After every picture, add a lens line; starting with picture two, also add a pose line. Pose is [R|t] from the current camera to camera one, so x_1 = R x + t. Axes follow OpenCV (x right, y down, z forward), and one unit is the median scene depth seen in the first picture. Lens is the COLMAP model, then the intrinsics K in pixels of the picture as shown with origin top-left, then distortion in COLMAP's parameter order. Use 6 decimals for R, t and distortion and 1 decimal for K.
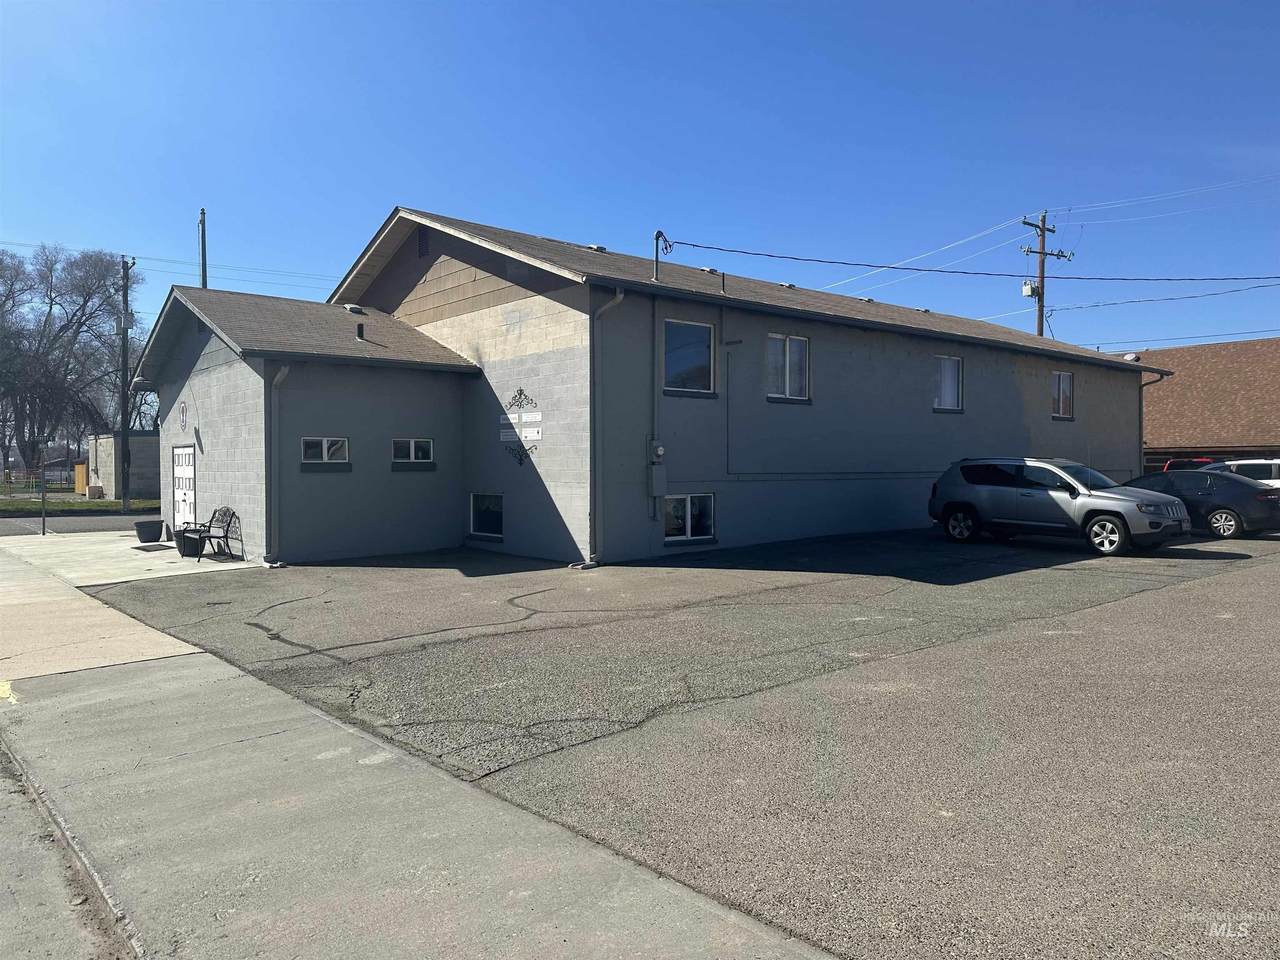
lens RADIAL K [[898.7, 0, 640.2], [0, 898.7, 481.3], [0, 0, 1]] dist [0.004305, 0.000211]
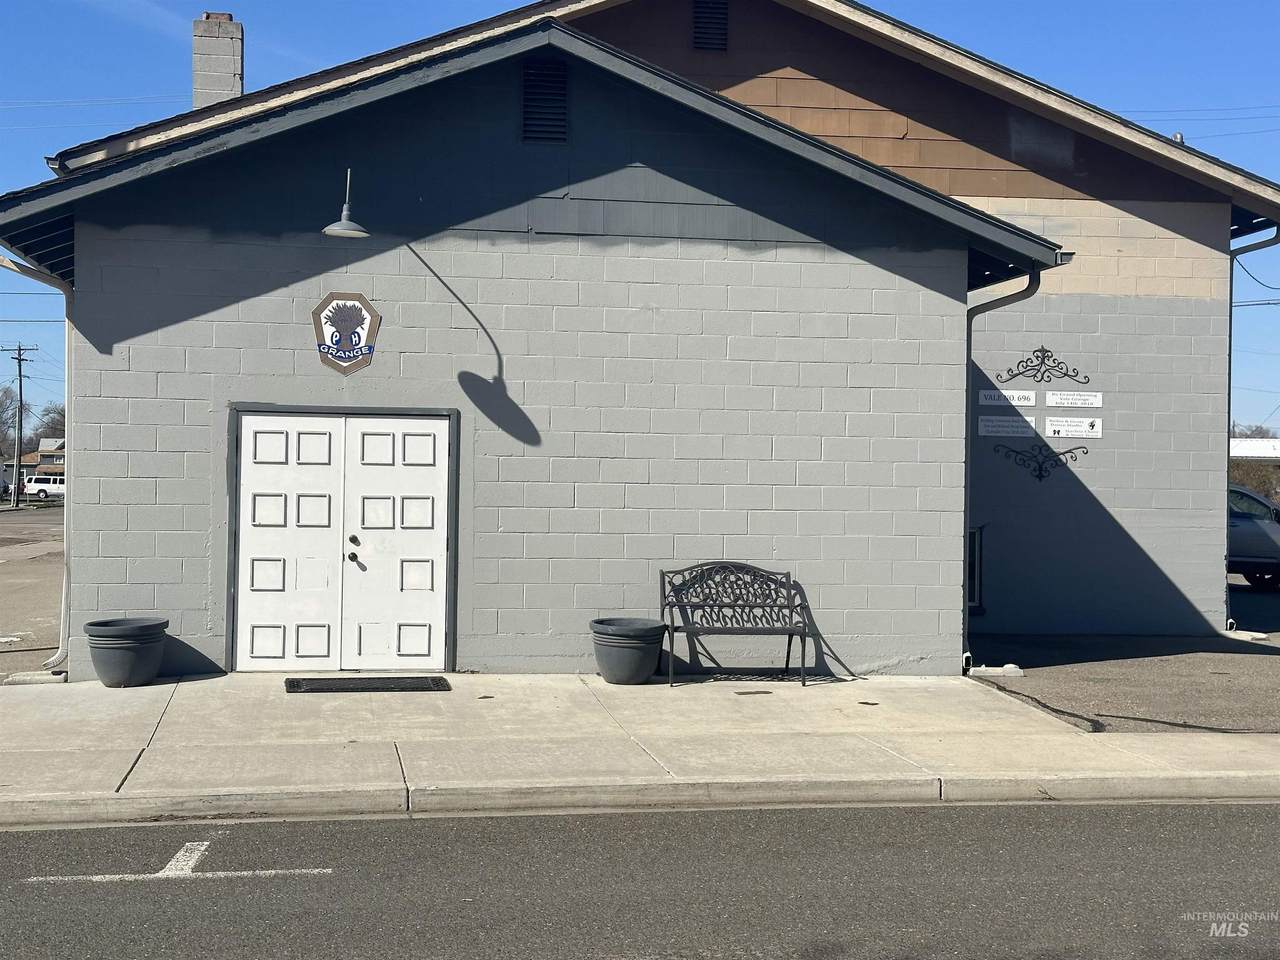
lens RADIAL K [[1862.4, 0, 640.0], [0, 1862.4, 480.6], [0, 0, 1]] dist [-0.037976, 0.000000]
pose [[0.559957, 0.020132, 0.828277, -1.279828], [0.006687, 0.999562, -0.028816, 0.015833], [-0.828495, 0.021675, 0.559577, 0.541857]]
